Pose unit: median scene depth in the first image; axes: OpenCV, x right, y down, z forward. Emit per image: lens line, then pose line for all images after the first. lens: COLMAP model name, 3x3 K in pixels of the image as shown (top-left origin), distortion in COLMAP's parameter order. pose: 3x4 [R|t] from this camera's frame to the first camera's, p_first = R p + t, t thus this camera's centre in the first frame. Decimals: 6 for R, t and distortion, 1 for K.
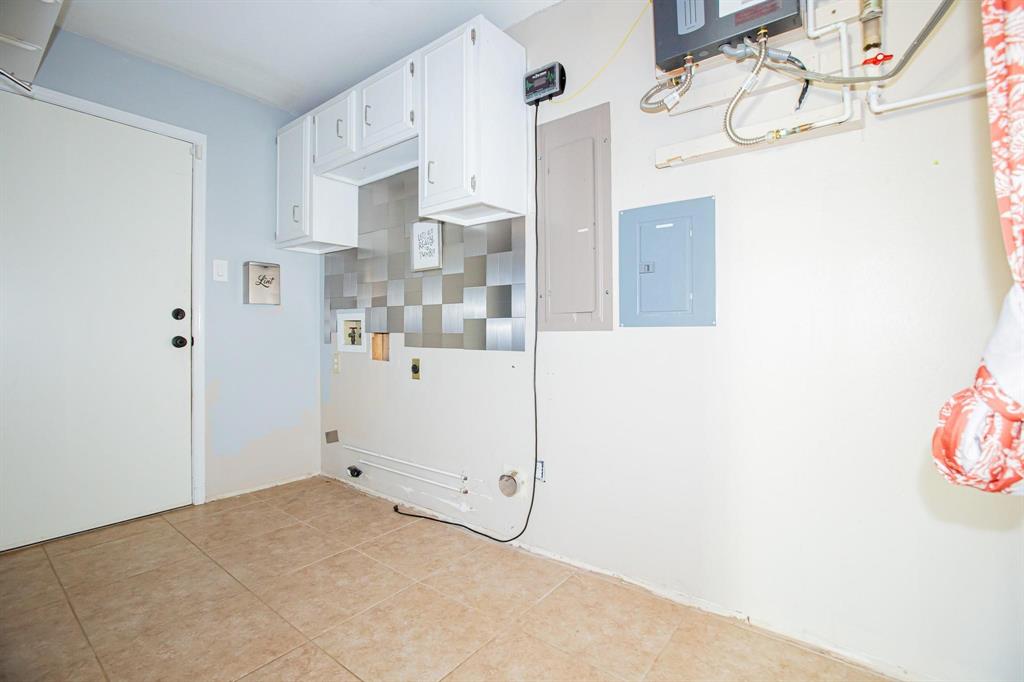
lens RADIAL K [[463.7, 0, 505.6], [0, 463.7, 337.1], [0, 0, 1]] dist [-0.039749, 0.011121]
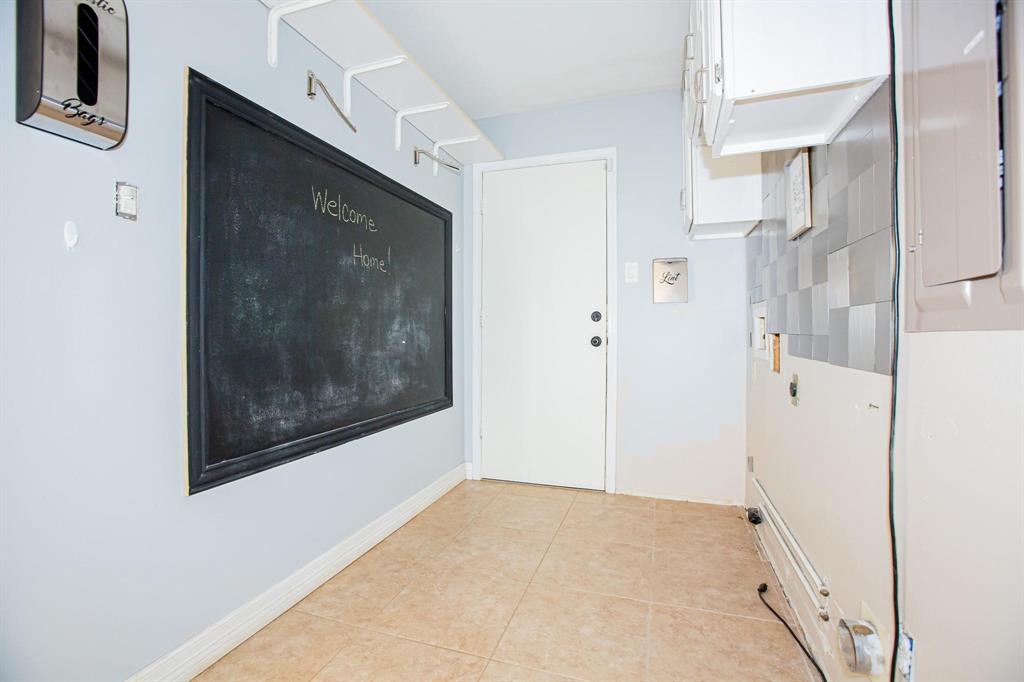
lens RADIAL K [[463.7, 0, 507.7], [0, 463.7, 335.5], [0, 0, 1]] dist [-0.039749, 0.011121]
pose [[0.336038, 0.004187, -0.941839, 0.287169], [-0.007126, 0.999973, 0.001903, -0.004694], [0.941822, 0.006073, 0.336058, 0.431475]]
